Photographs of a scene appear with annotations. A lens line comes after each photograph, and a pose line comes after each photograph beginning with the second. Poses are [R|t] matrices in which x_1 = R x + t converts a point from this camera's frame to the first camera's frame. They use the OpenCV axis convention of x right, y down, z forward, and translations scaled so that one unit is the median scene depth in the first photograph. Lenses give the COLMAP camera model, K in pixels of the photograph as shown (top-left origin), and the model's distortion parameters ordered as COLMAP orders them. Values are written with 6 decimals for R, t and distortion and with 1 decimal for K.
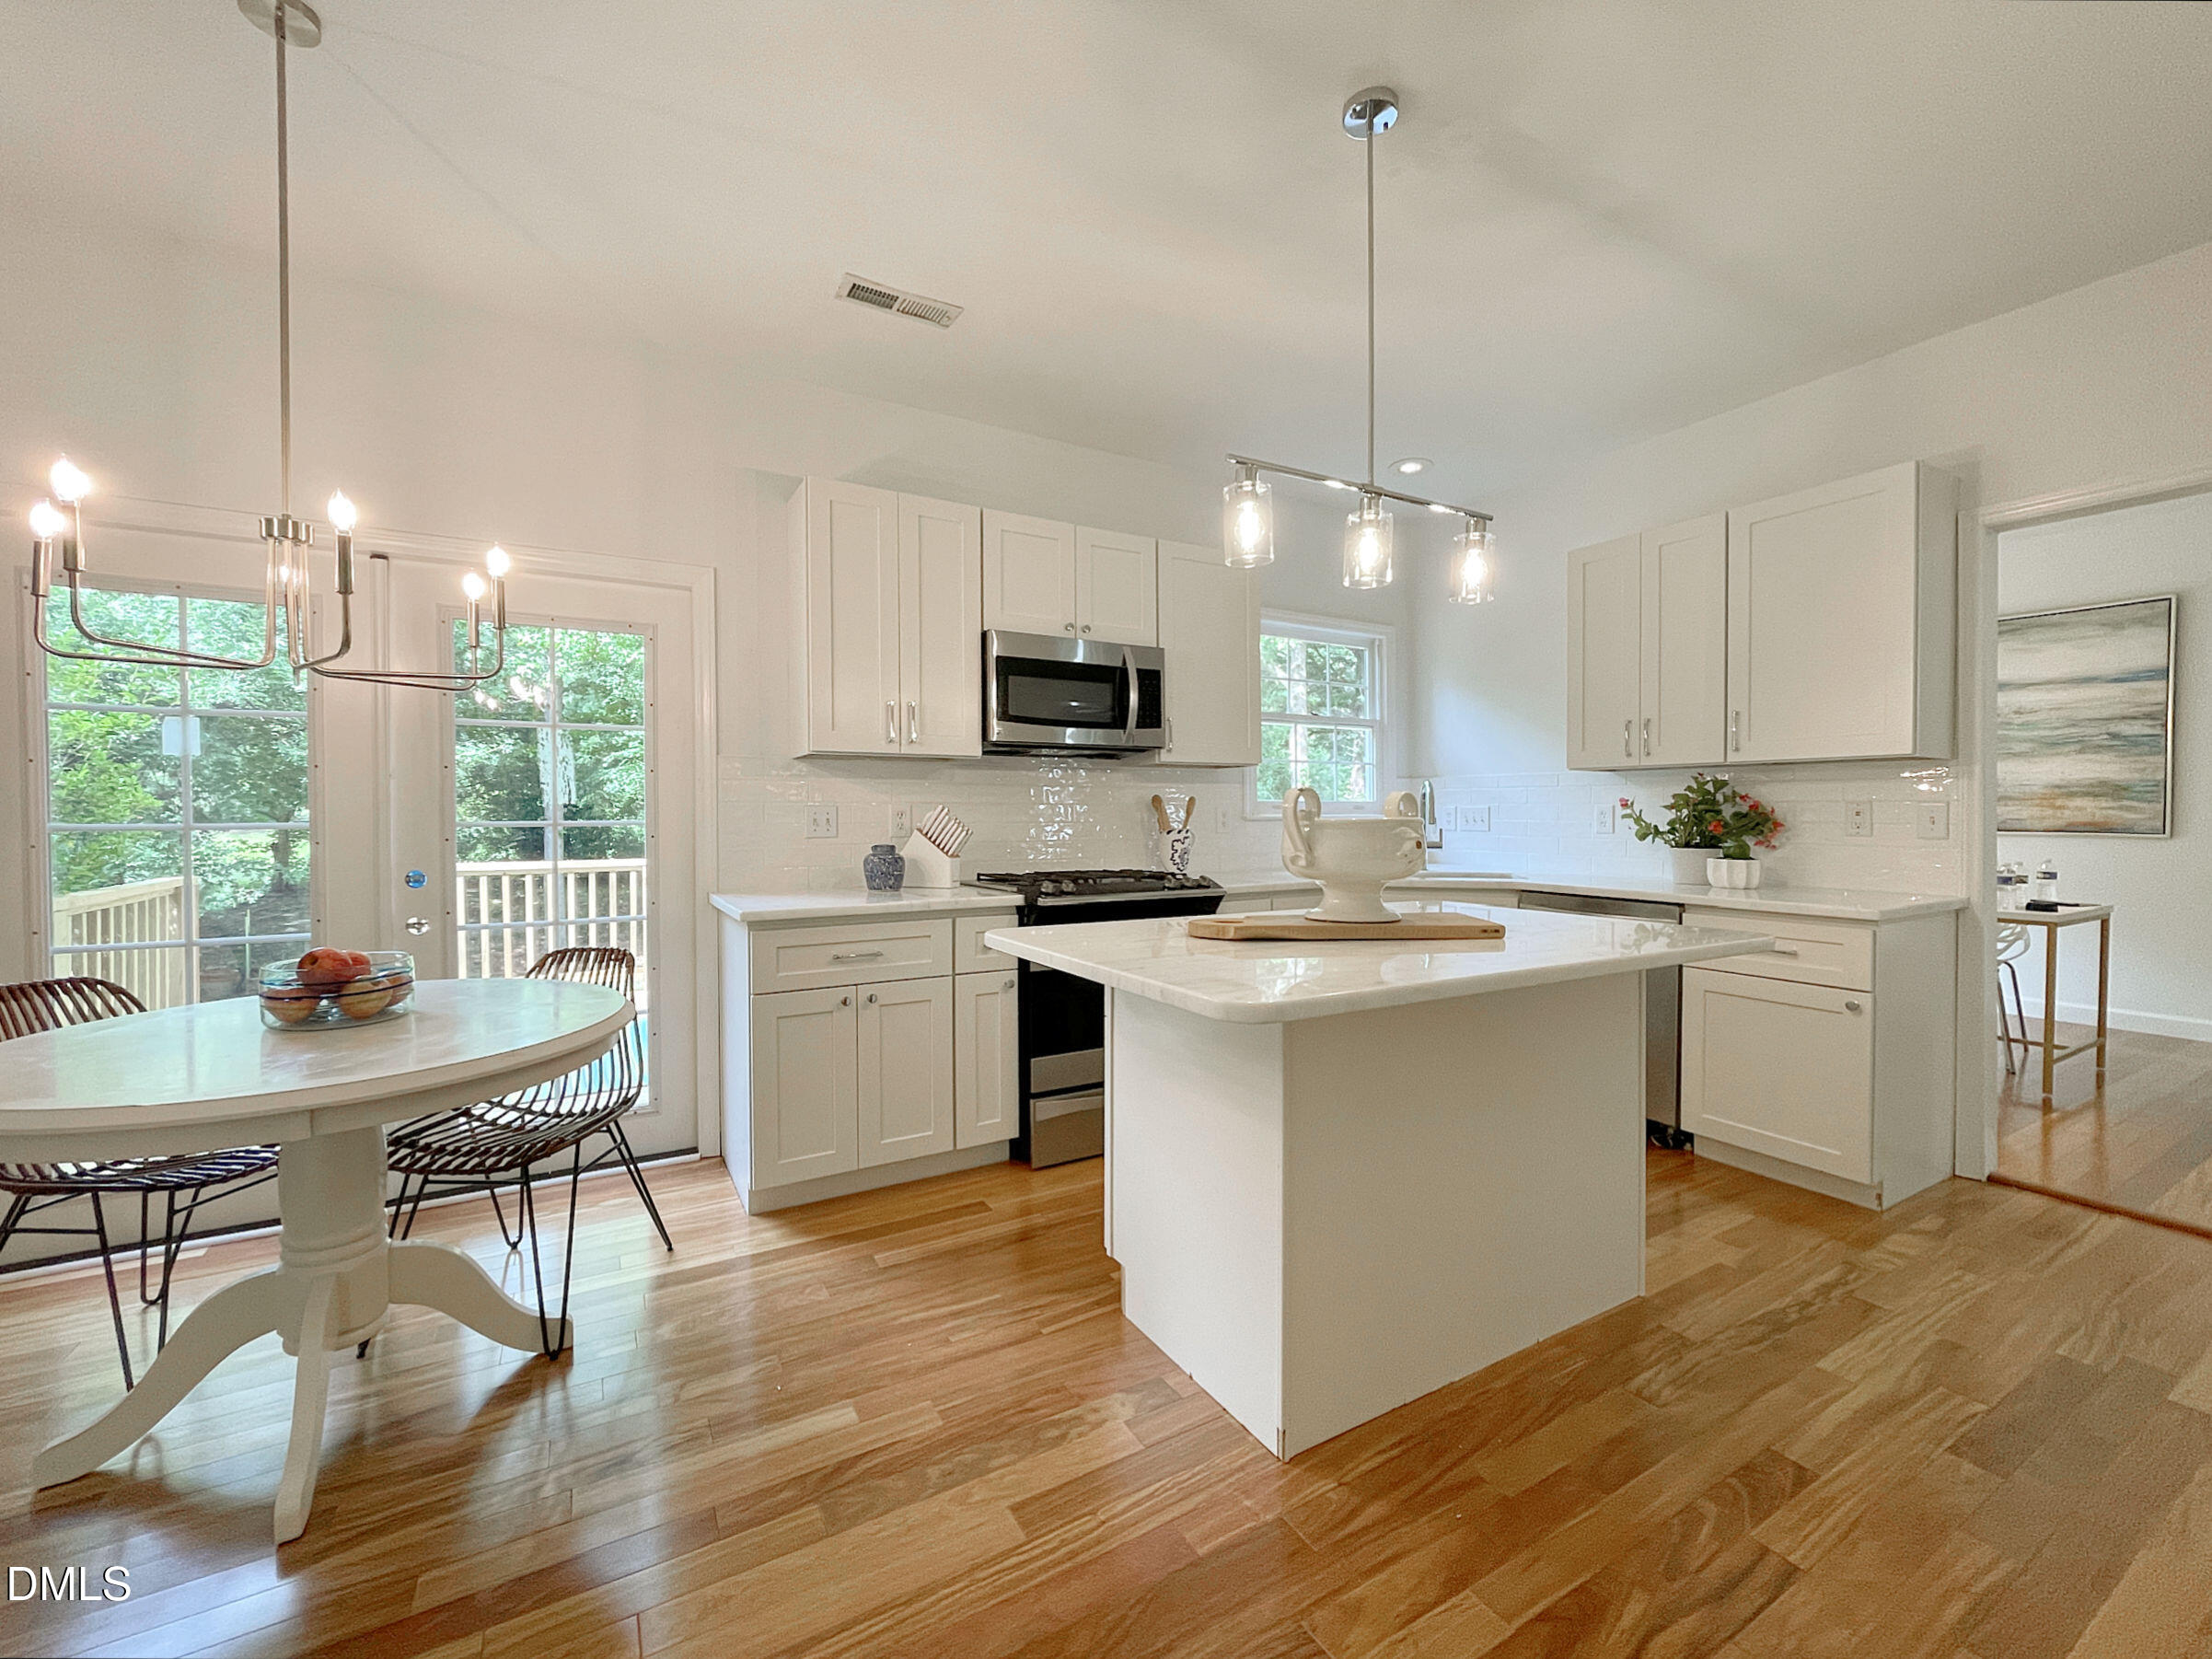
lens RADIAL K [[898.3, 0, 1104.4], [0, 898.3, 823.1], [0, 0, 1]] dist [-0.002668, -0.000206]
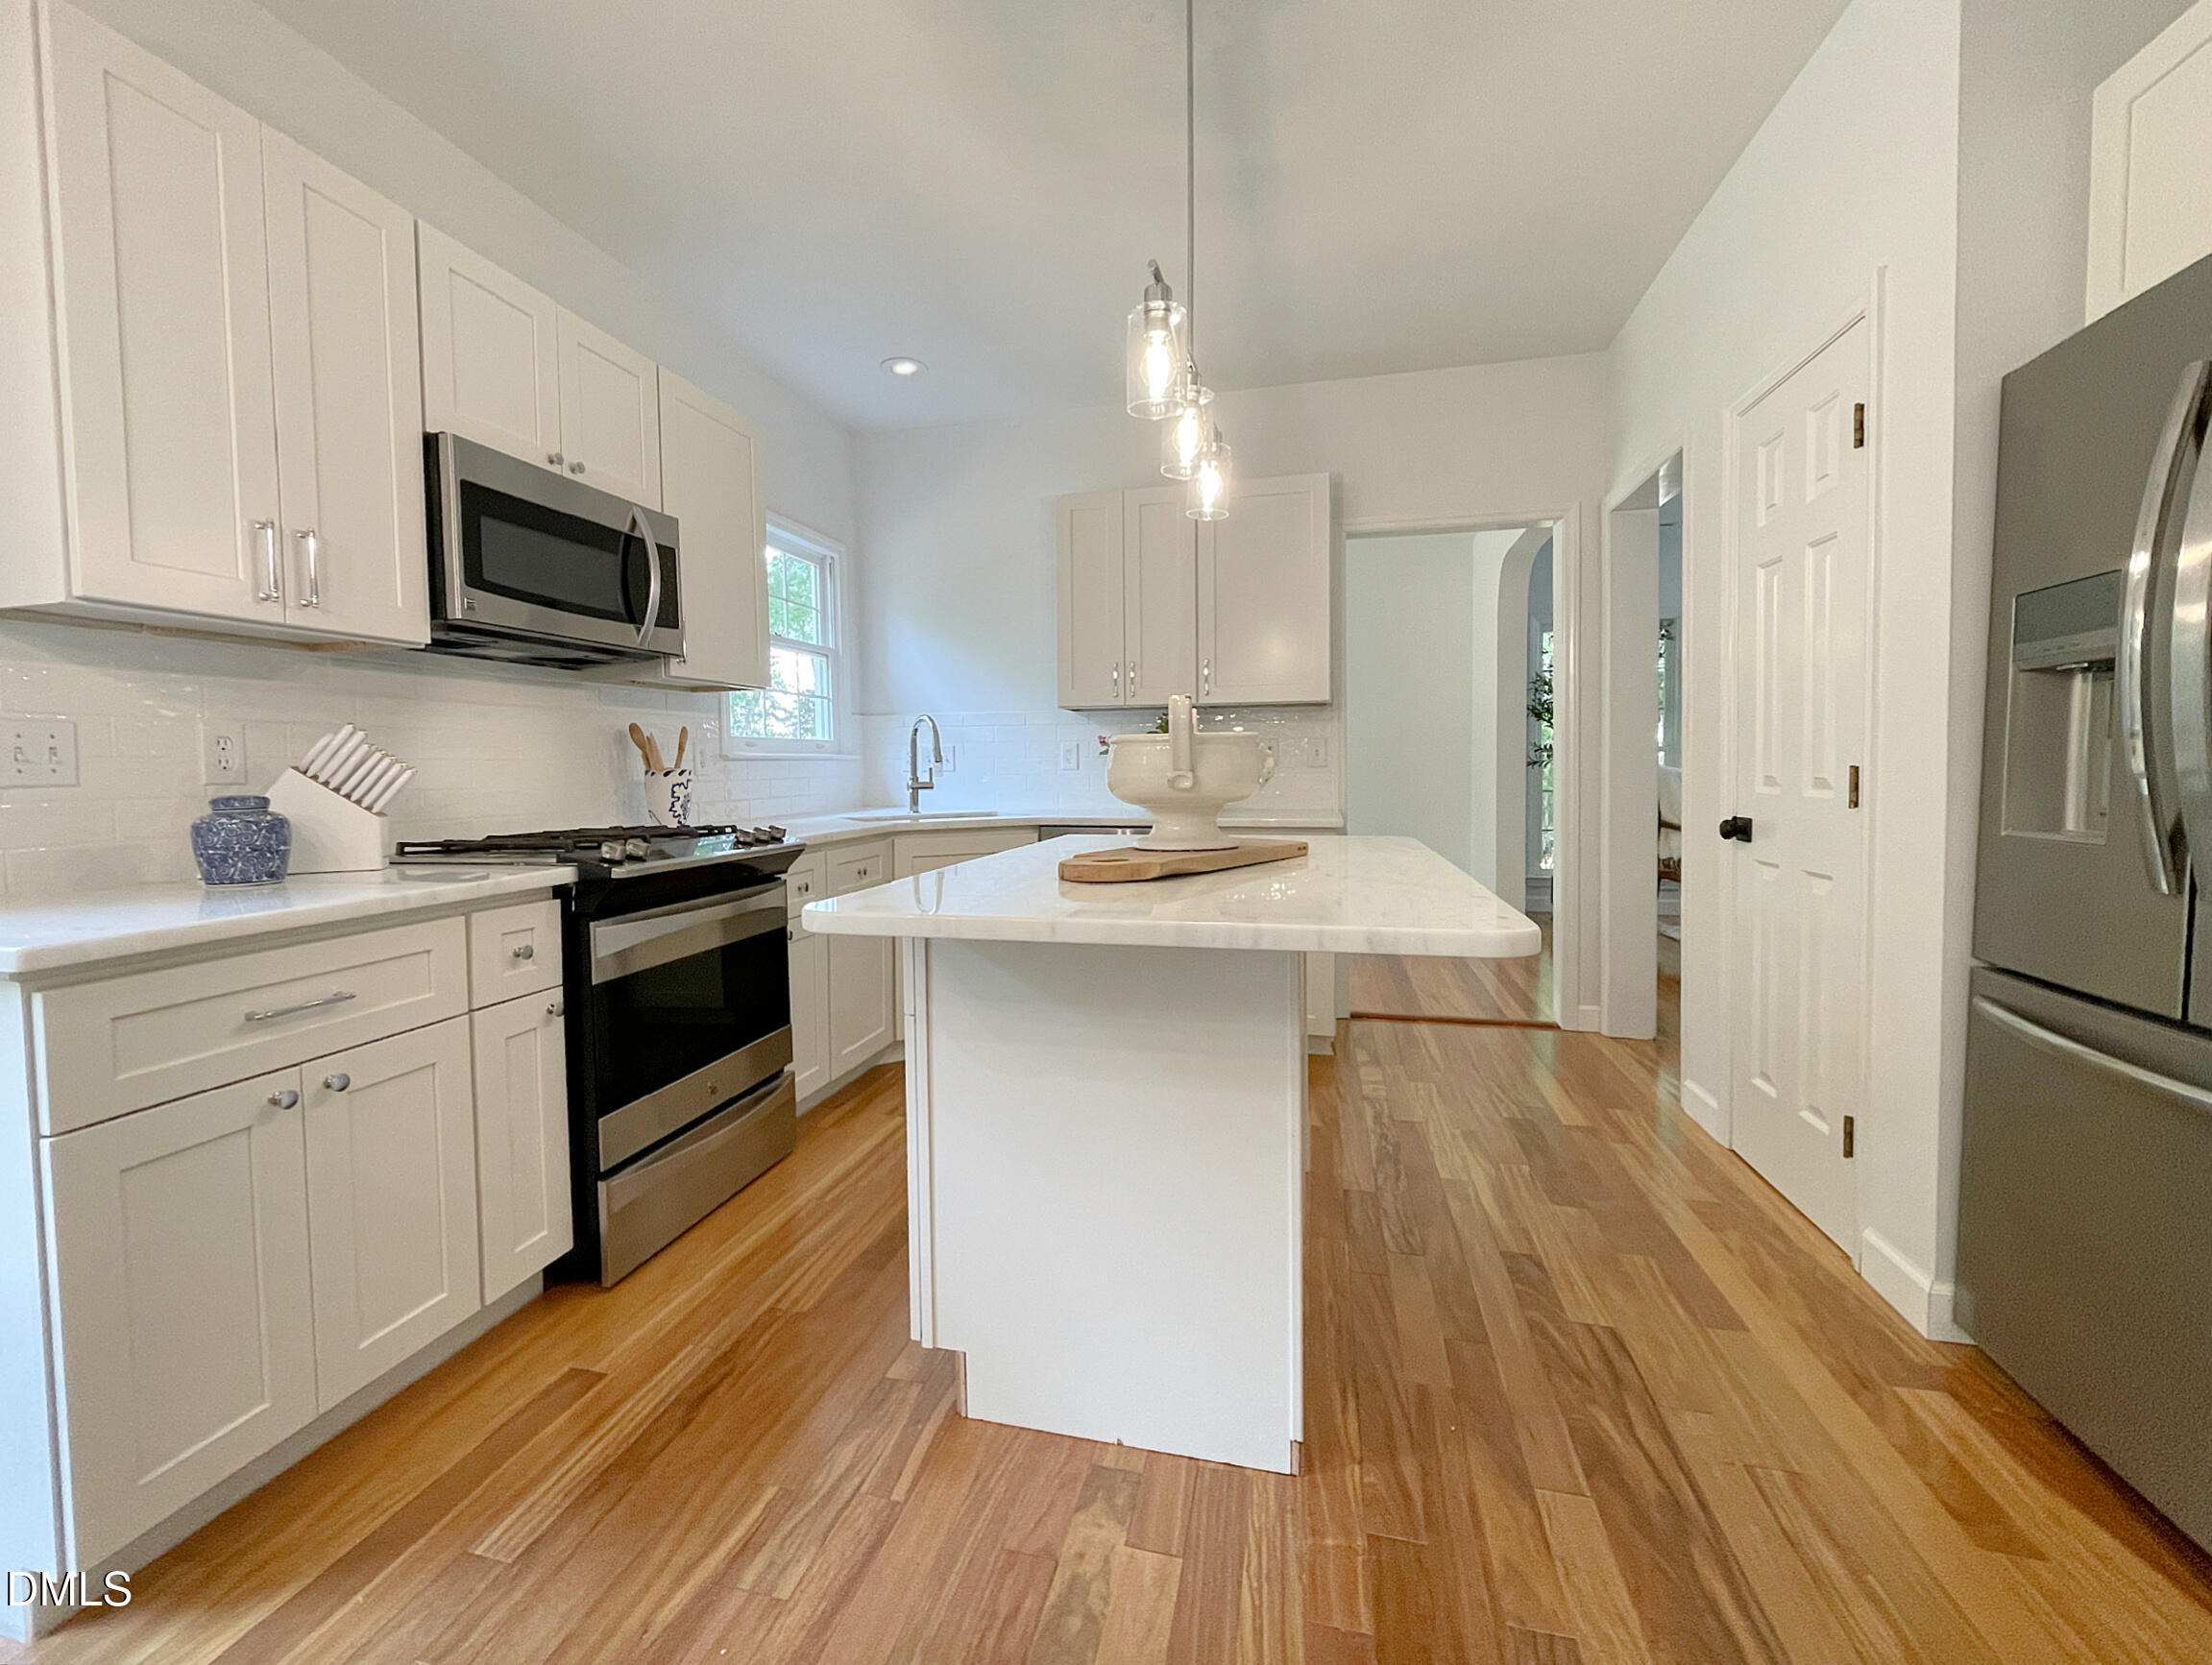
lens RADIAL K [[936.5, 0, 1072.5], [0, 936.5, 801.2], [0, 0, 1]] dist [-0.001794, -0.000431]
pose [[0.708076, -0.034151, 0.705310, -0.305904], [0.018631, 0.999386, 0.029686, 0.021179], [-0.705891, -0.007880, 0.708277, 0.287572]]
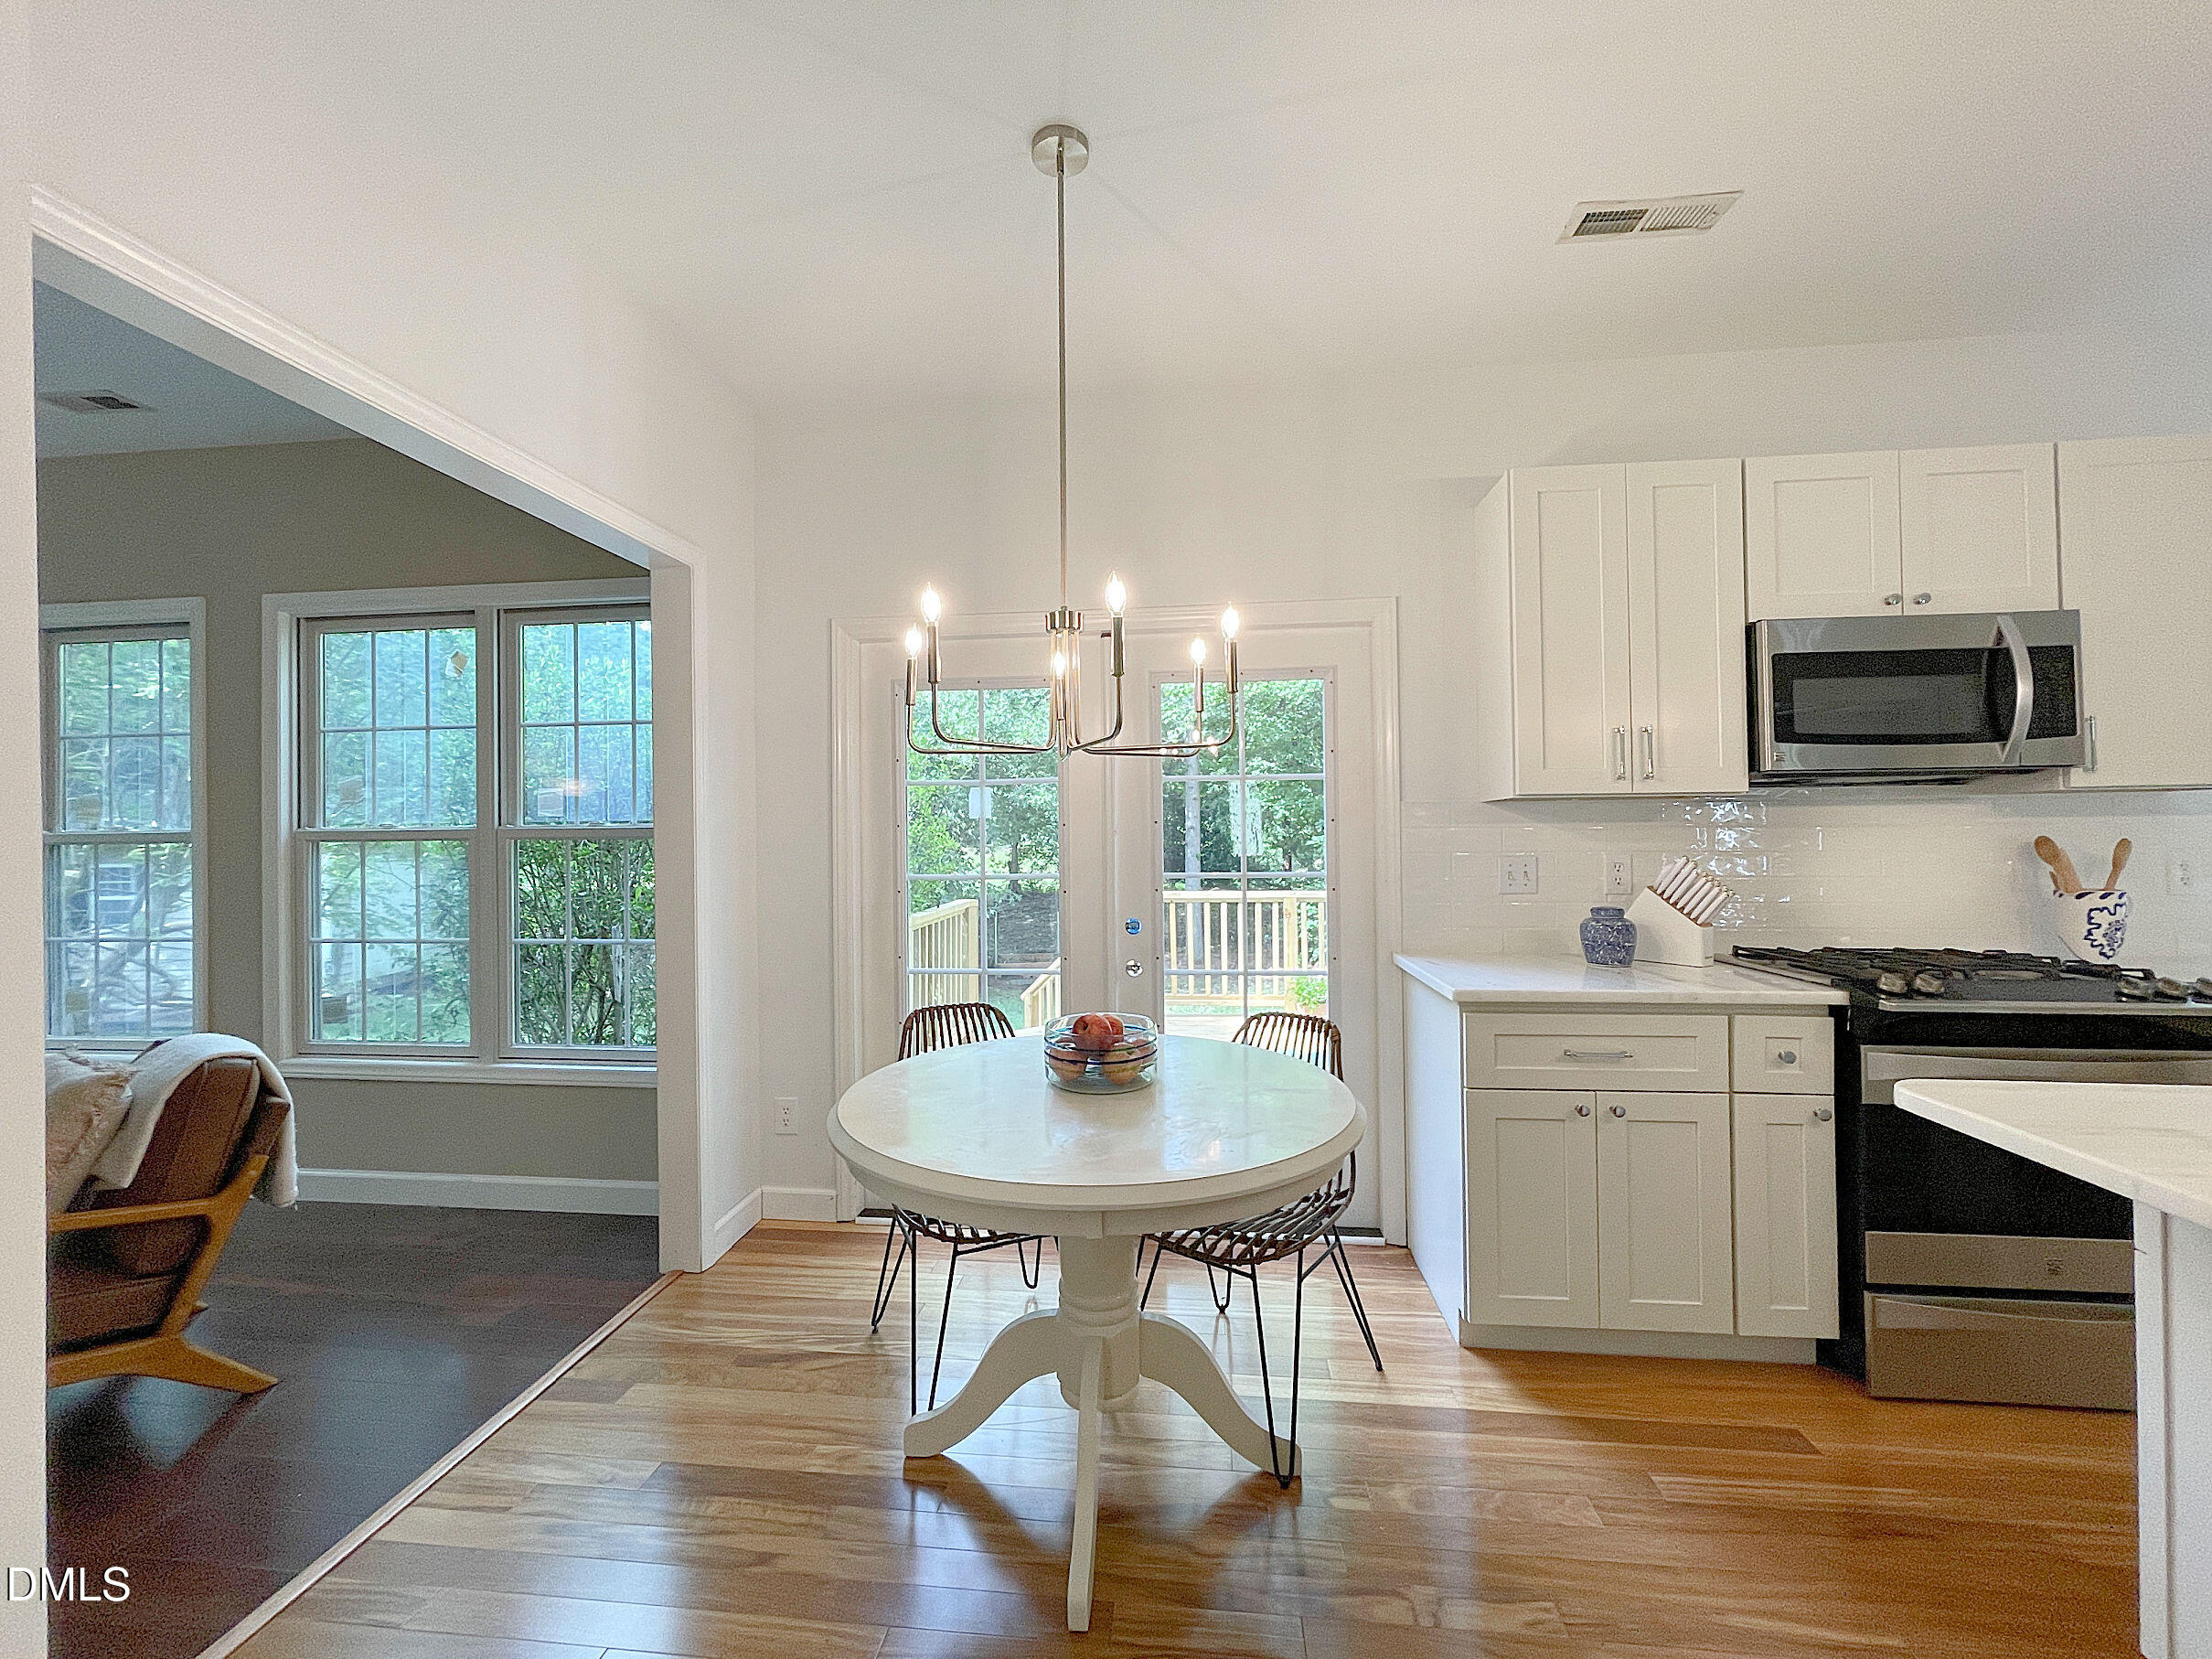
lens RADIAL K [[898.3, 0, 1104.4], [0, 898.3, 823.1], [0, 0, 1]] dist [-0.002668, -0.000206]
pose [[0.800982, -0.012871, -0.598550, -0.133281], [-0.001073, 0.999736, -0.022933, -0.033865], [0.598687, 0.019011, 0.800758, 0.097030]]
